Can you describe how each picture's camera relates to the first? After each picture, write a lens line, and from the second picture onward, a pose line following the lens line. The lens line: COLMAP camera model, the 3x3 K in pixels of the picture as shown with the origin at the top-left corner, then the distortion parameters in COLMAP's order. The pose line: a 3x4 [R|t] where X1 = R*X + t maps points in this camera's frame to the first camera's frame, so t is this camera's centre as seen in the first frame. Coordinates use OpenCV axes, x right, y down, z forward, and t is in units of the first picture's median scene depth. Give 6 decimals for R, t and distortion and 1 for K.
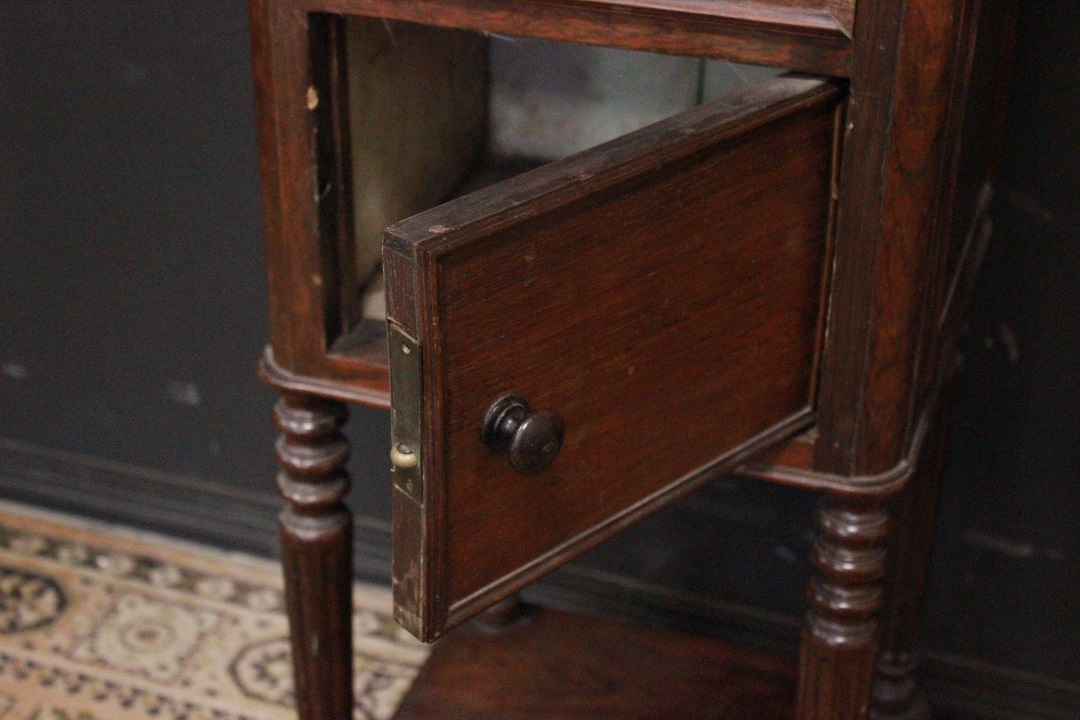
lens RADIAL K [[1949.0, 0, 540.0], [0, 1949.0, 360.0], [0, 0, 1]] dist [-0.027910, -0.054203]
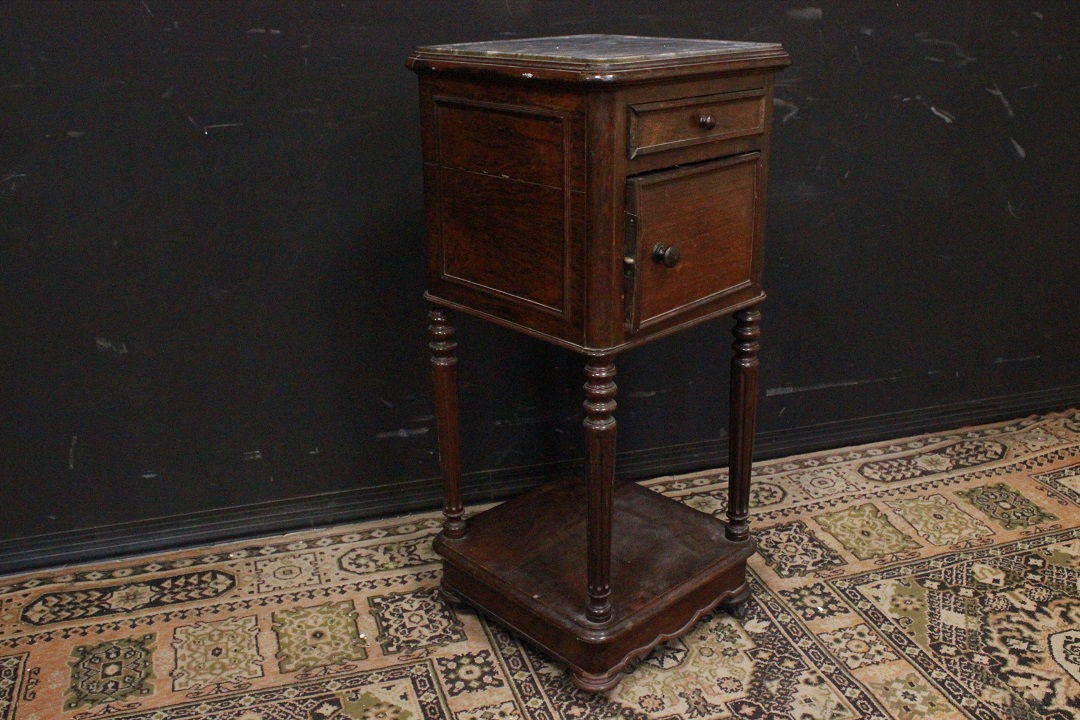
lens RADIAL K [[1068.4, 0, 540.0], [0, 1068.4, 360.0], [0, 0, 1]] dist [-0.130769, 0.097752]
pose [[0.796958, -0.227829, 0.559421, -0.932221], [0.310641, 0.948870, -0.056109, 0.132696], [-0.518035, 0.218495, 0.826982, -0.089810]]
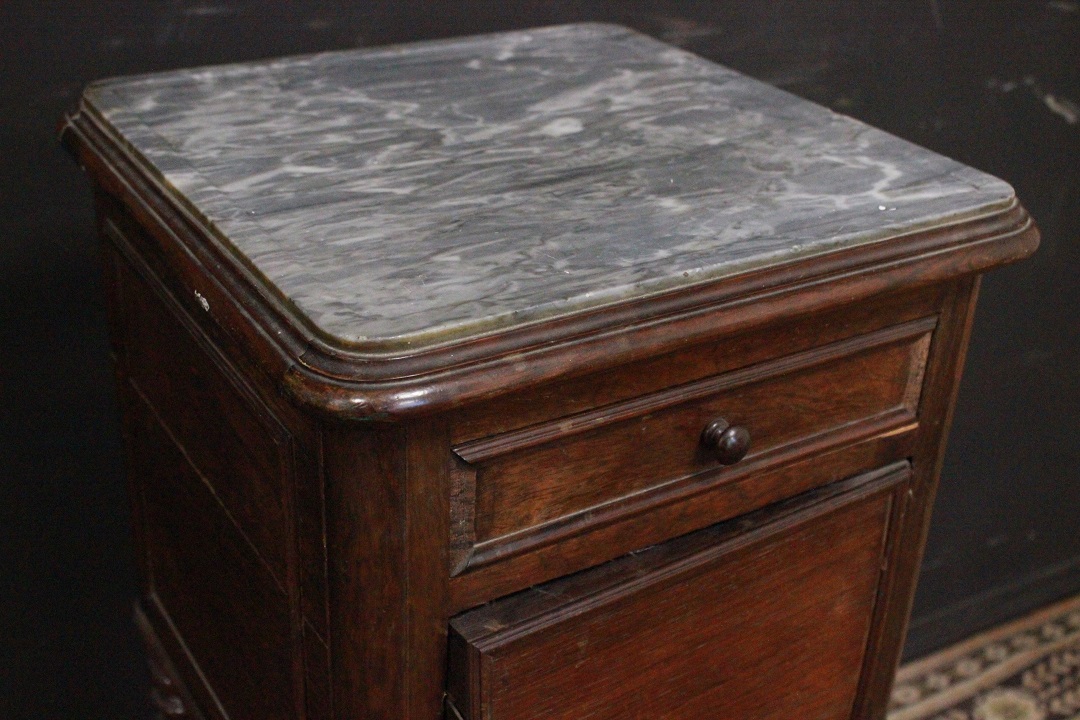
lens RADIAL K [[1397.4, 0, 542.5], [0, 1397.4, 360.4], [0, 0, 1]] dist [-0.065829, -0.008682]
pose [[0.636748, -0.343661, 0.690253, -0.446350], [0.347919, 0.926930, 0.140548, -0.333158], [-0.688117, 0.150658, 0.709787, 0.491457]]
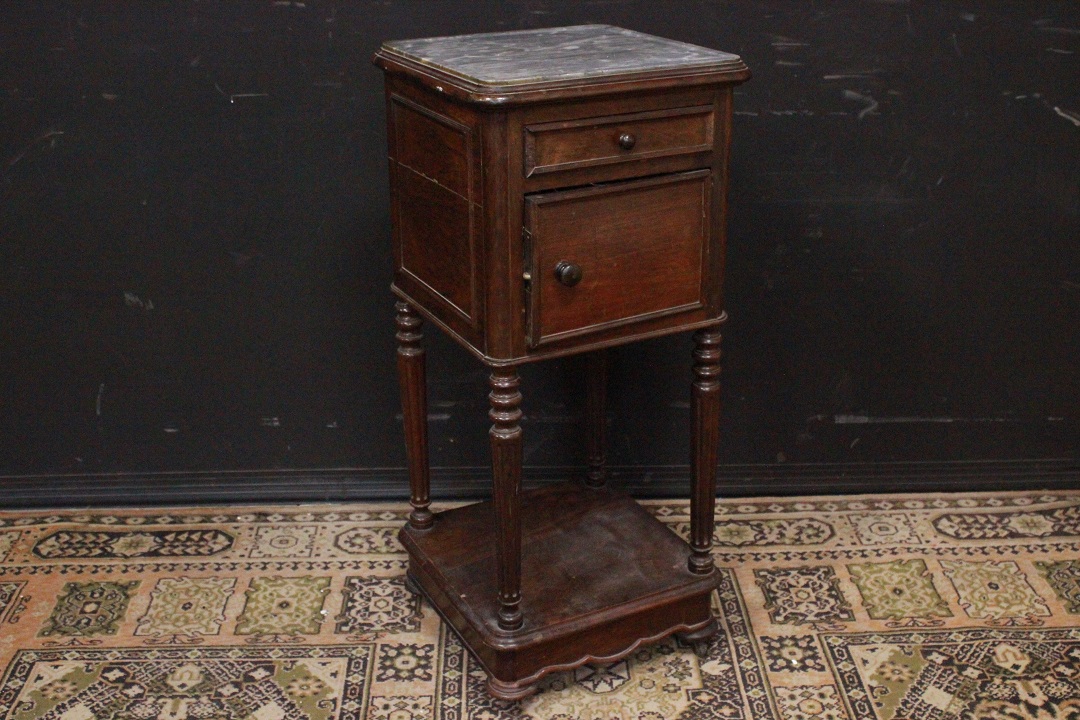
lens RADIAL K [[1339.5, 0, 536.3], [0, 1339.5, 370.3], [0, 0, 1]] dist [-0.077165, 0.047737]
pose [[0.932731, -0.153176, 0.326421, -0.645811], [0.190481, 0.977972, -0.085367, 0.232730], [-0.306154, 0.141802, 0.941362, -0.626263]]
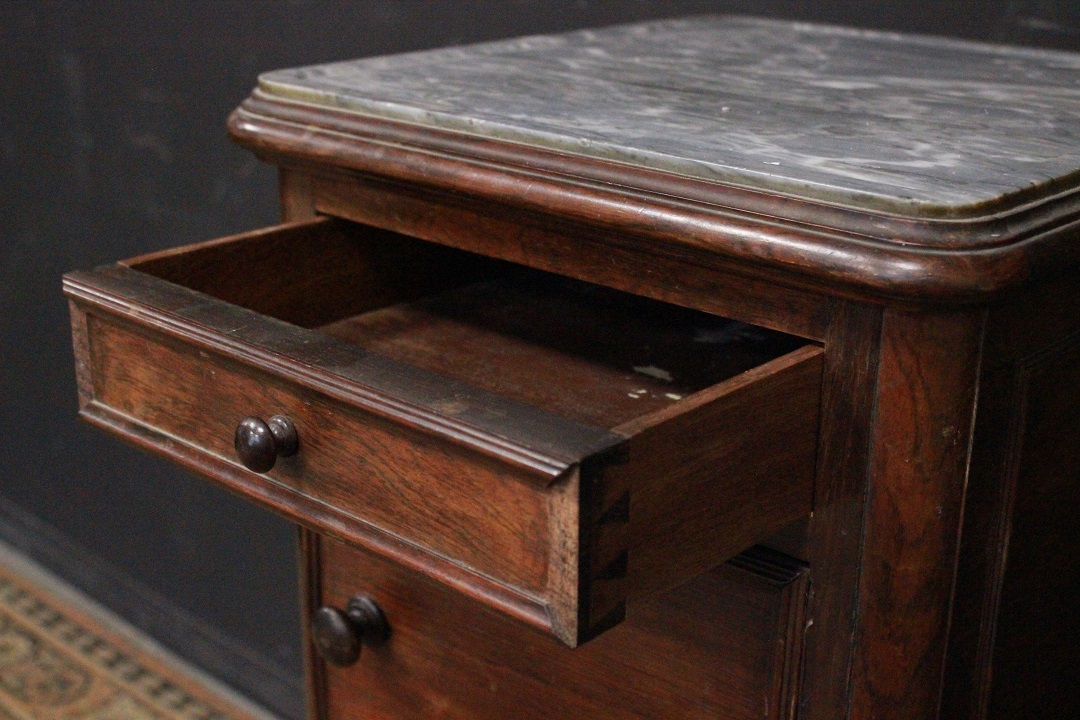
lens RADIAL K [[1589.9, 0, 540.0], [0, 1589.9, 360.0], [0, 0, 1]] dist [-0.035364, -0.059168]
pose [[0.909157, 0.127157, -0.396566, 0.261943], [-0.195260, 0.971245, -0.136223, -0.100481], [0.367841, 0.201281, 0.907843, 0.316406]]
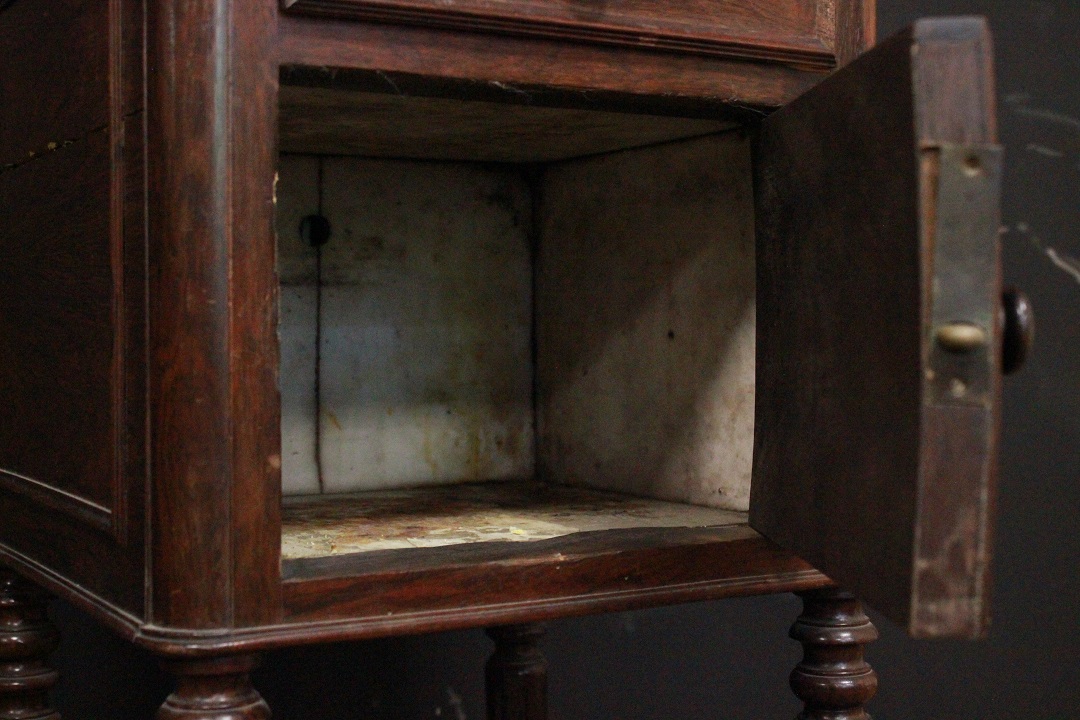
lens RADIAL K [[1589.9, 0, 540.0], [0, 1589.9, 360.0], [0, 0, 1]] dist [-0.035364, -0.059168]
pose [[0.654825, -0.023469, 0.755416, -0.493579], [0.376561, 0.876752, -0.299180, 0.138171], [-0.655291, 0.480370, 0.582957, 0.588194]]
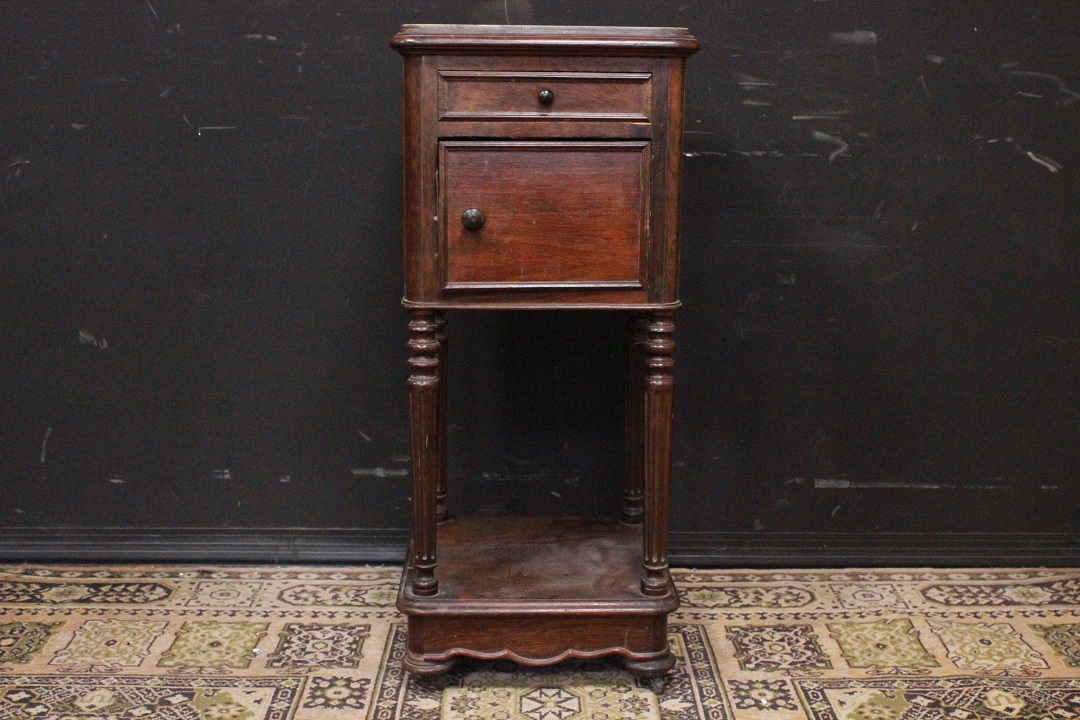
lens RADIAL K [[1348.1, 0, 540.0], [0, 1348.1, 360.0], [0, 0, 1]] dist [-0.076692, 0.077174]
pose [[0.939528, -0.064800, 0.336287, -0.571288], [0.167175, 0.943777, -0.285199, 0.587607], [-0.298899, 0.324171, 0.897537, -0.502542]]
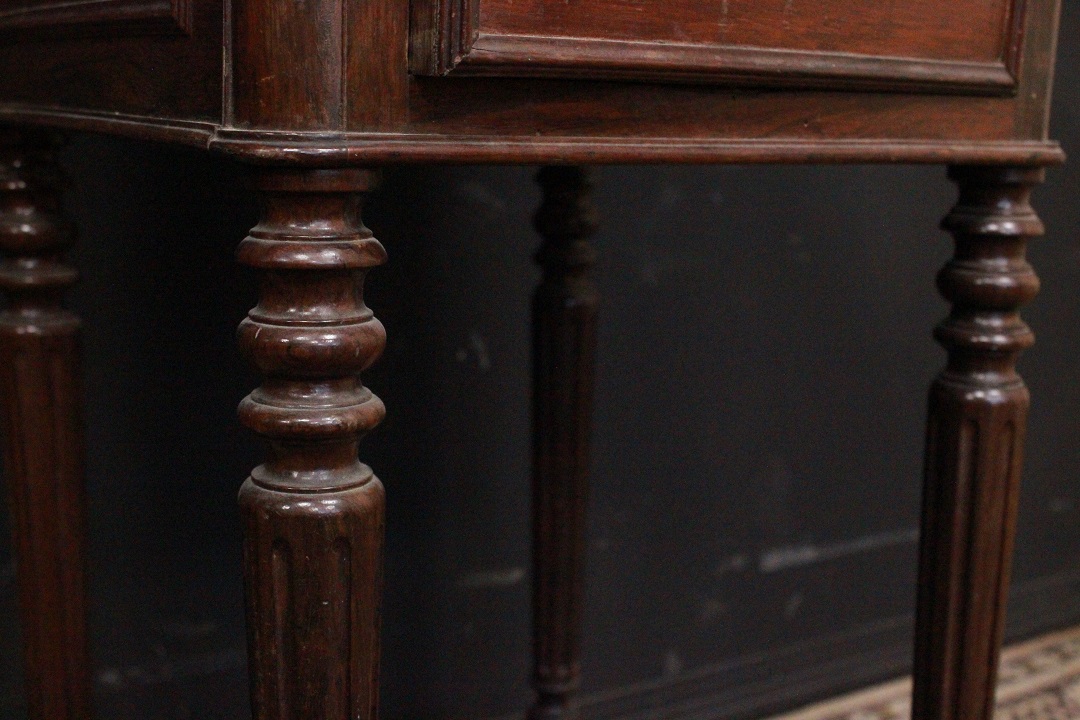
lens RADIAL K [[1358.5, 0, 538.7], [0, 1358.5, 360.0], [0, 0, 1]] dist [-0.030643, -0.014107]
pose [[0.609463, -0.139078, 0.780521, -0.395911], [0.368062, 0.921606, -0.123181, 0.130722], [-0.702201, 0.362354, 0.612874, 0.806210]]
